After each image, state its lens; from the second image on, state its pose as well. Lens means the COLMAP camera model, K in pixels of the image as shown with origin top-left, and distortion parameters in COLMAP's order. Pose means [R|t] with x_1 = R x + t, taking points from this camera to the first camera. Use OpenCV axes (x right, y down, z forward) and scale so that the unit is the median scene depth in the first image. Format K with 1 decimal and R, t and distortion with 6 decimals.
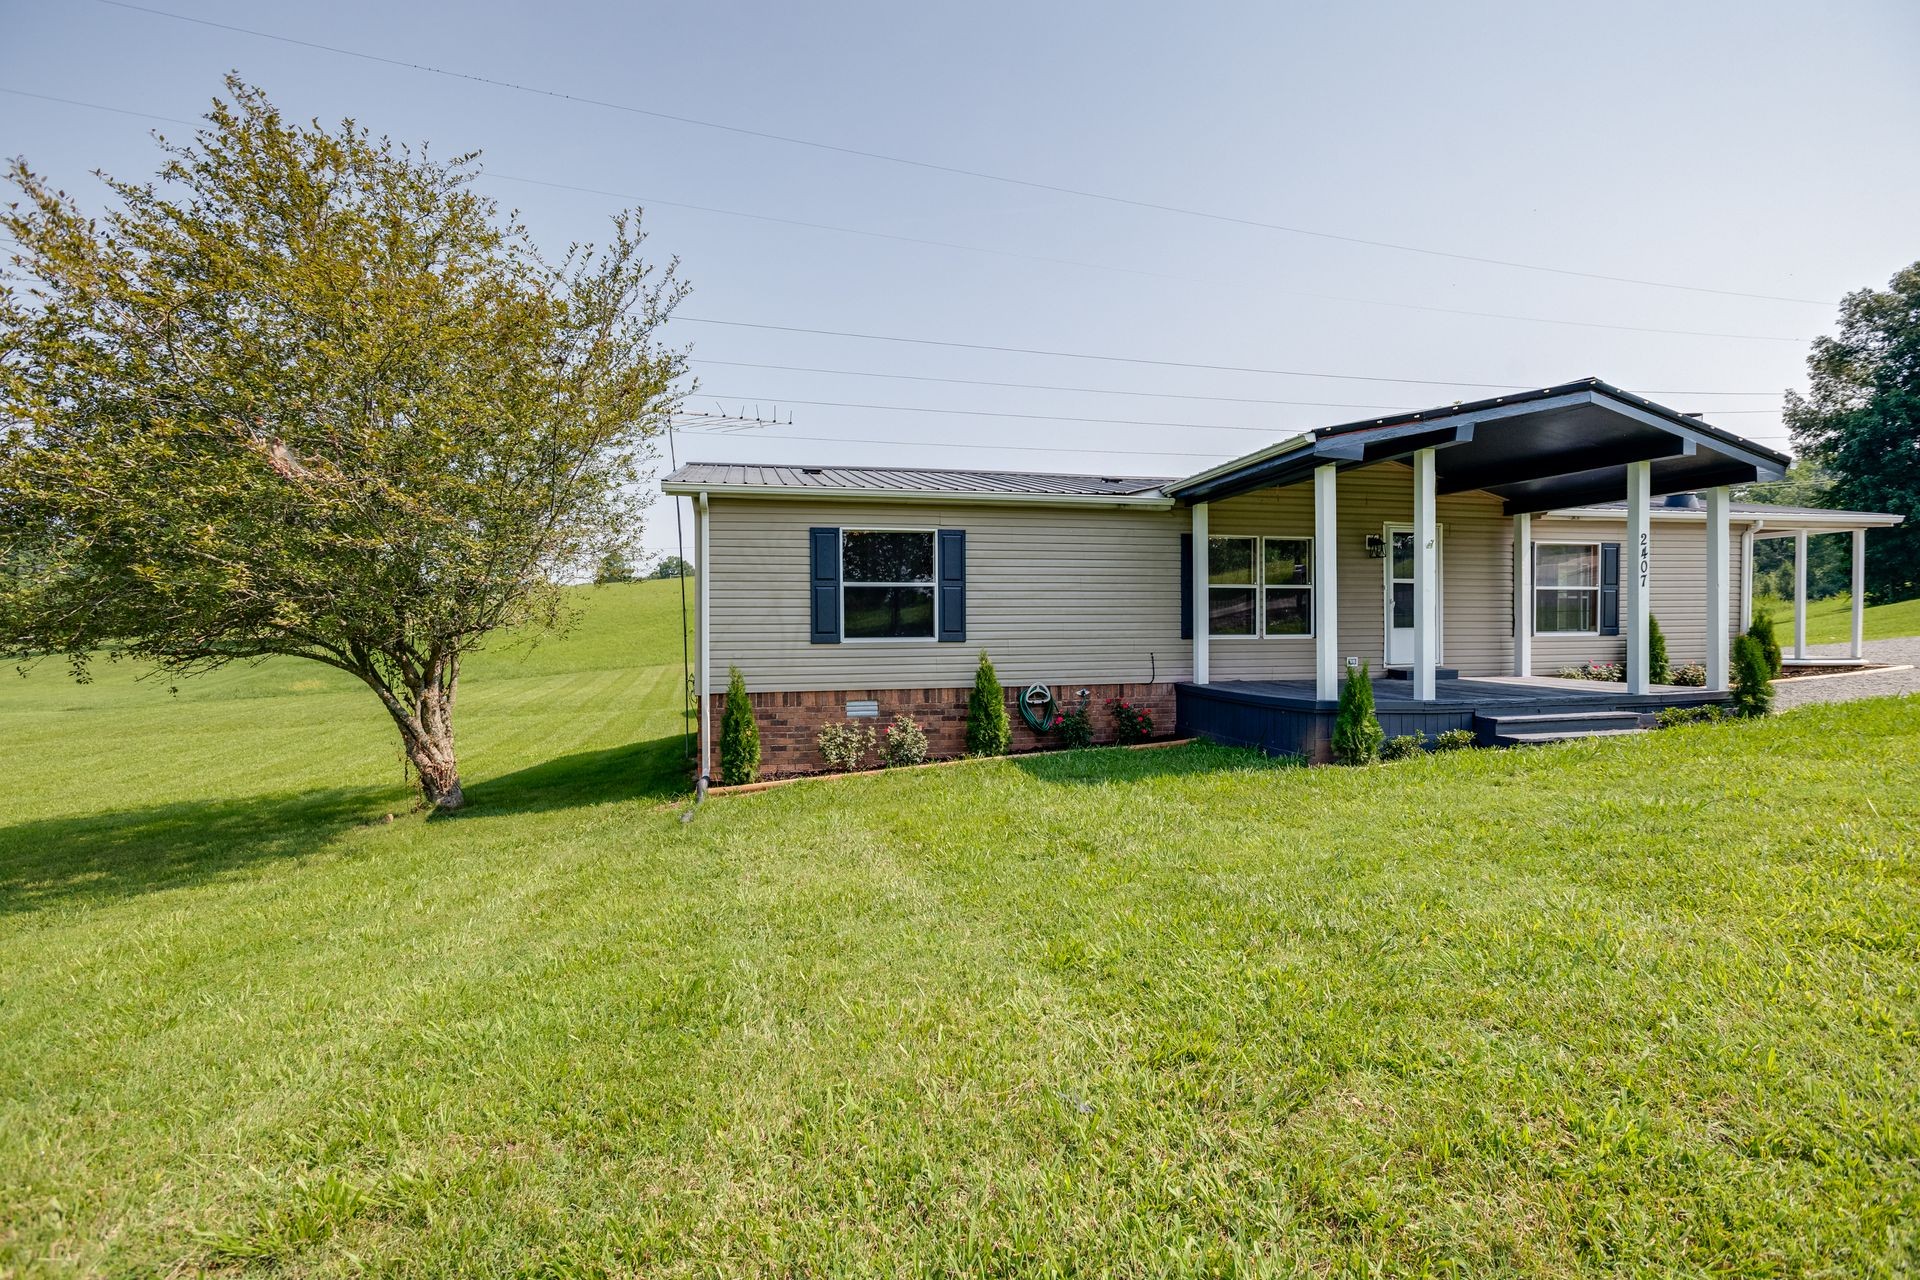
lens RADIAL K [[883.6, 0, 962.8], [0, 883.6, 635.4], [0, 0, 1]] dist [-0.014693, 0.001393]
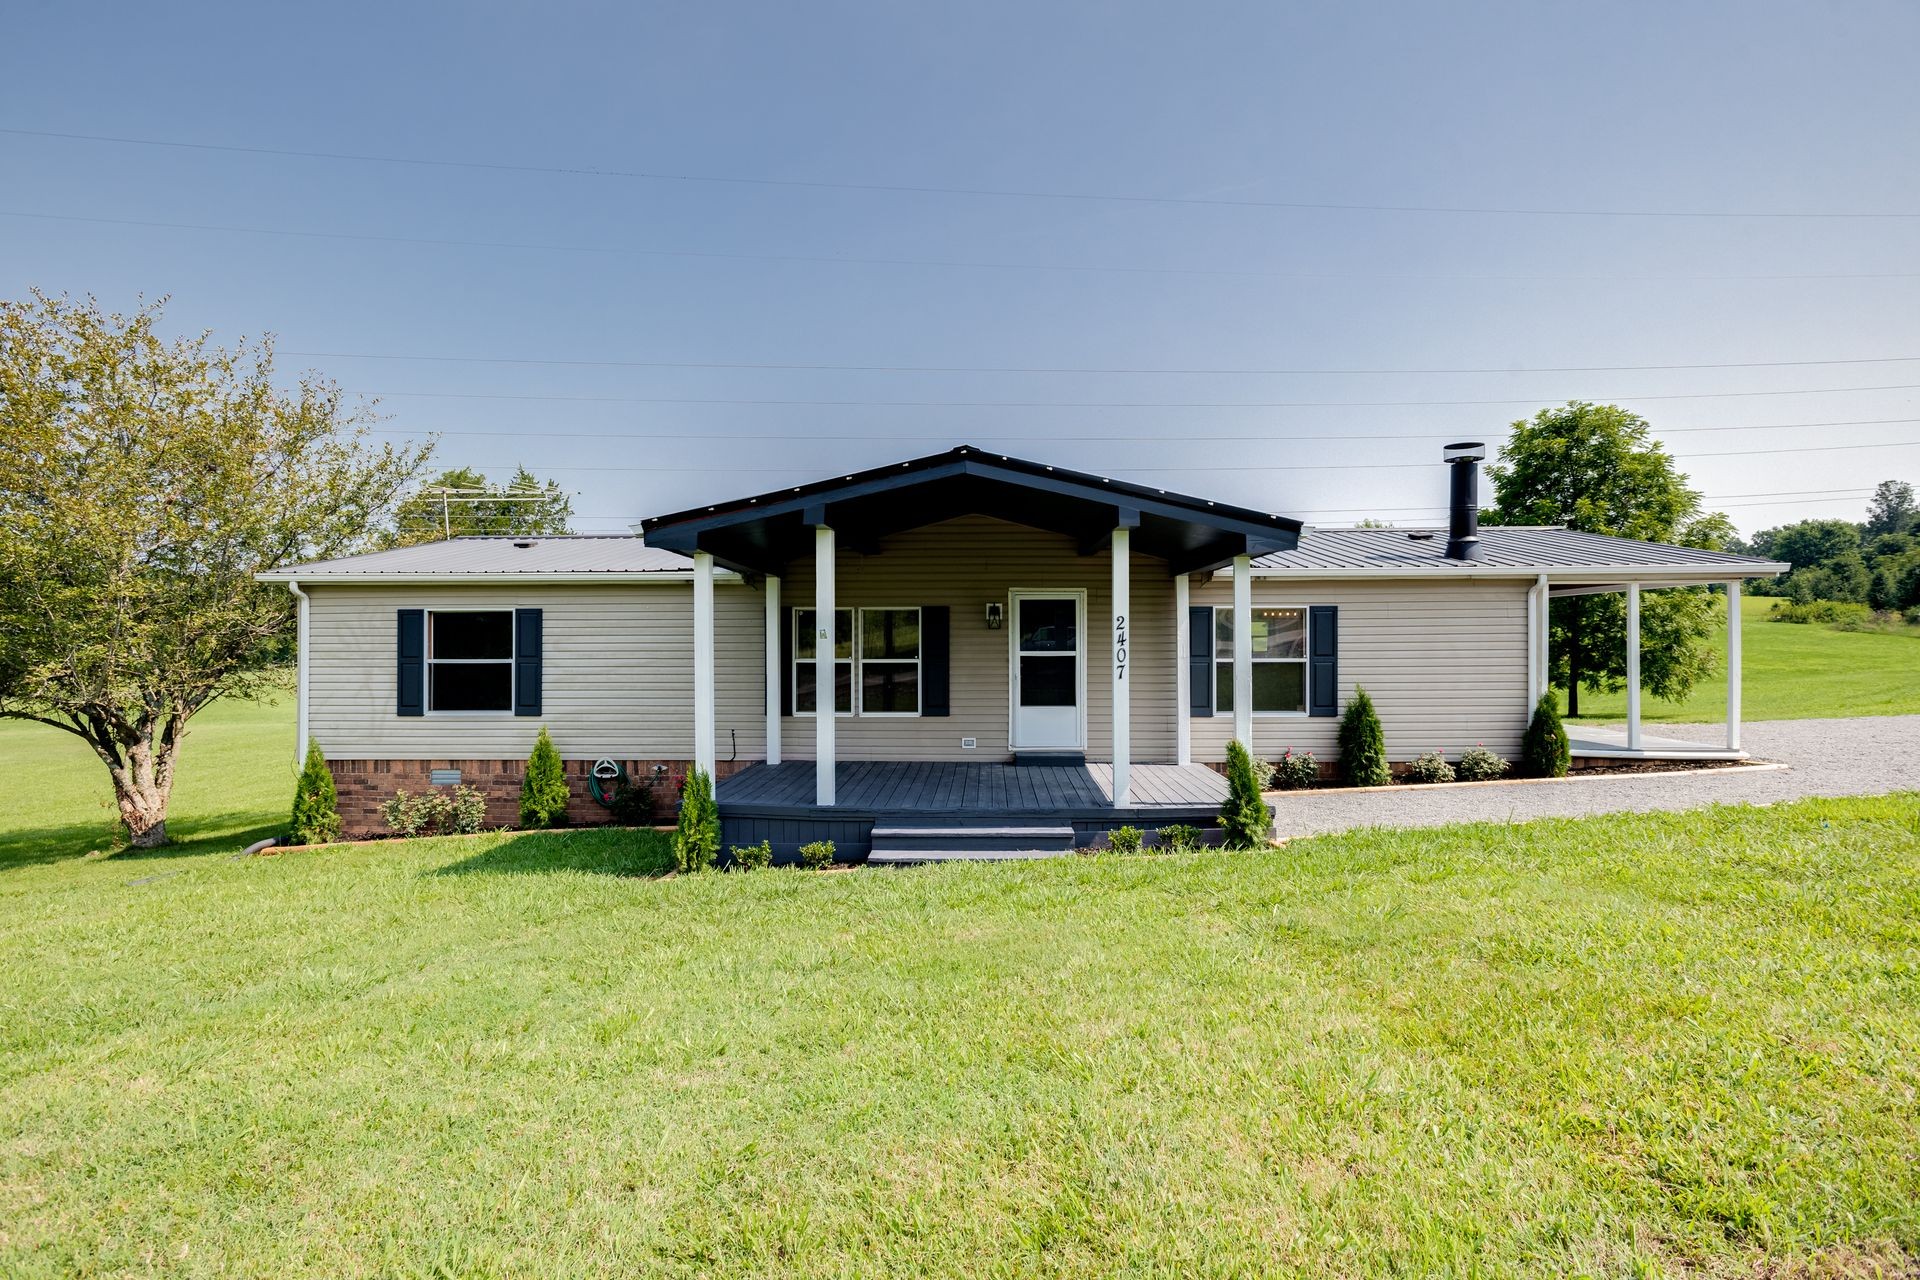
lens RADIAL K [[883.6, 0, 962.3], [0, 883.6, 640.5], [0, 0, 1]] dist [-0.014693, 0.001393]
pose [[0.966636, 0.003131, -0.256134, 0.757221], [-0.006672, 0.999894, -0.012955, -0.072382], [0.256066, 0.014232, 0.966554, 0.126728]]
